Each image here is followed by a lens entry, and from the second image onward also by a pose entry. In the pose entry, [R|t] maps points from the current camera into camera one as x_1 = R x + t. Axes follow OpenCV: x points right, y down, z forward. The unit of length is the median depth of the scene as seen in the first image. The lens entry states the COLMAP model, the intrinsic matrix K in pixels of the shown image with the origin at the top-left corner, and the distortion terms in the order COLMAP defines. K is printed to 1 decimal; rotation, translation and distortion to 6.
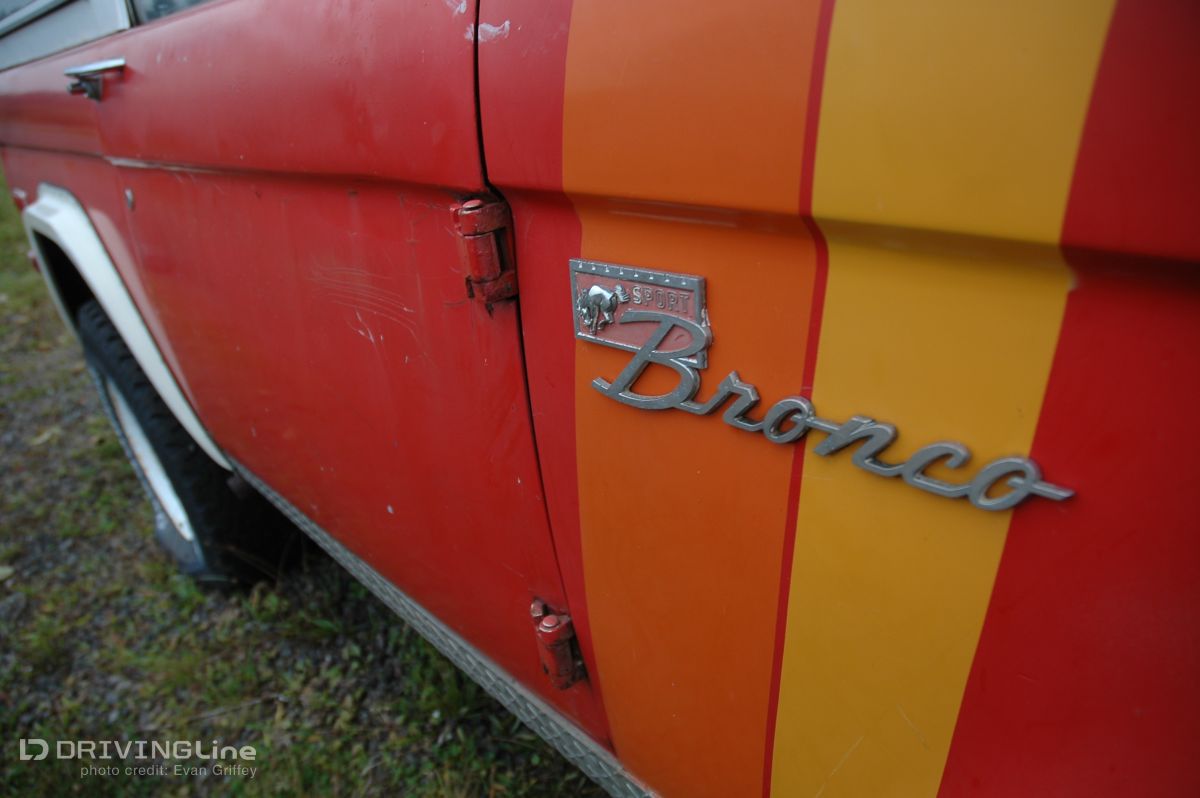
lens RADIAL K [[814.1, 0, 600.0], [0, 814.1, 399.0], [0, 0, 1]] dist [-0.085918, 0.000387]
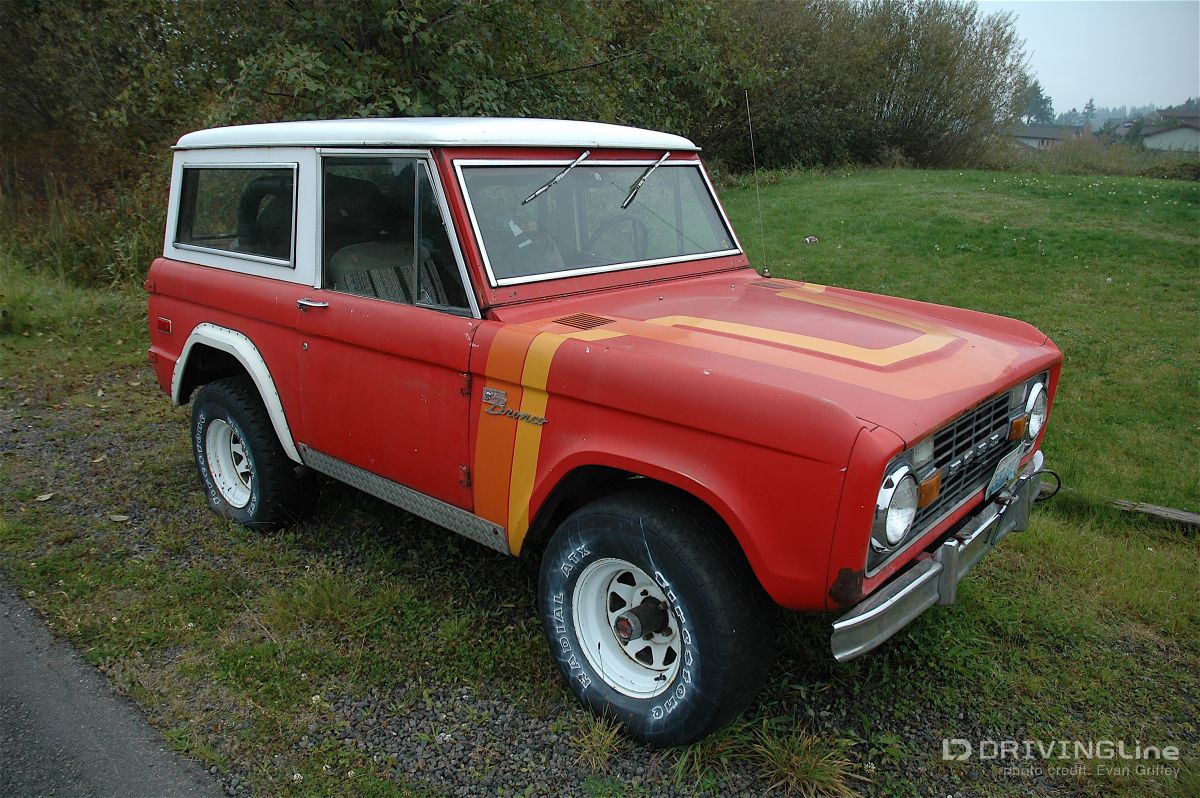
lens RADIAL K [[899.4, 0, 600.0], [0, 899.4, 399.0], [0, 0, 1]] dist [-0.006789, -0.001428]
pose [[0.973290, 0.125455, 0.192271, -0.479048], [-0.085373, 0.975210, -0.204149, 1.213158], [-0.213116, 0.182281, 0.959872, -5.609645]]
